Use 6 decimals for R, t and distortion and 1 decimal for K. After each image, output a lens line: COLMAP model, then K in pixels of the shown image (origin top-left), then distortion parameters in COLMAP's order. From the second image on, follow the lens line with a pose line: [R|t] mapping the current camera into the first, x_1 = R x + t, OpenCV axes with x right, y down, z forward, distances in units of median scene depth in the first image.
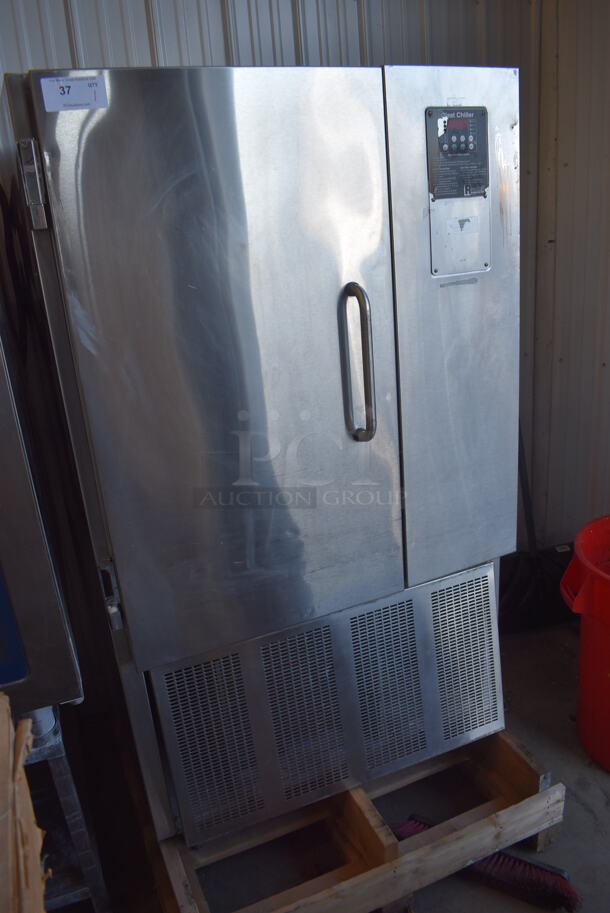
lens RADIAL K [[710.2, 0, 310.4], [0, 710.2, 455.3], [0, 0, 1]] dist [-0.103792, 0.019269]
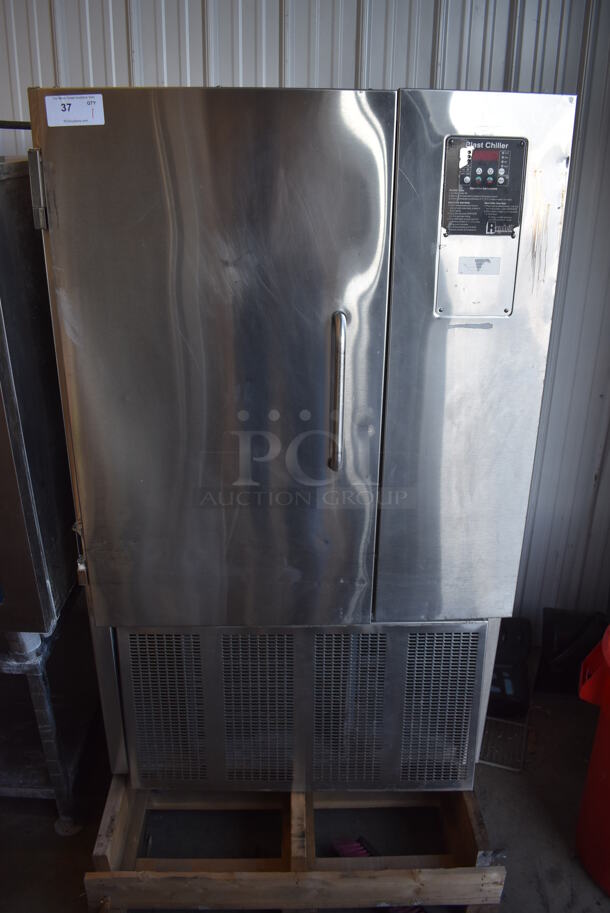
lens RADIAL K [[710.2, 0, 305.5], [0, 710.2, 457.5], [0, 0, 1]] dist [-0.103792, 0.019269]
pose [[0.924019, 0.219356, -0.313162, 0.352405], [-0.201518, 0.975463, 0.088669, -0.119279], [0.324929, -0.018824, 0.945551, 0.051636]]
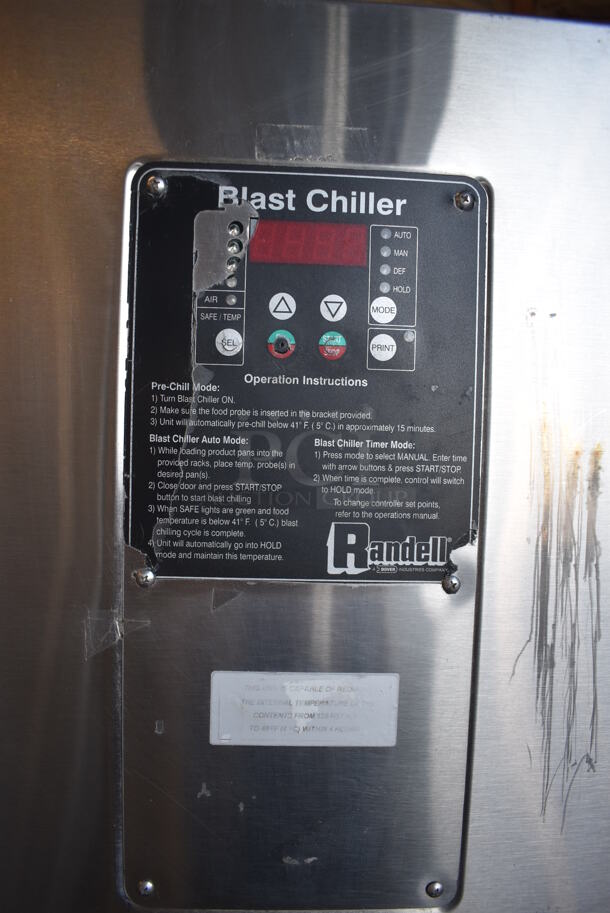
lens RADIAL K [[710.2, 0, 303.0], [0, 710.2, 453.8], [0, 0, 1]] dist [-0.103792, 0.019269]
pose [[0.918921, 0.121804, -0.375163, 0.287721], [-0.226547, 0.941581, -0.249200, -0.350994], [0.322893, 0.313988, 0.892834, 0.797281]]
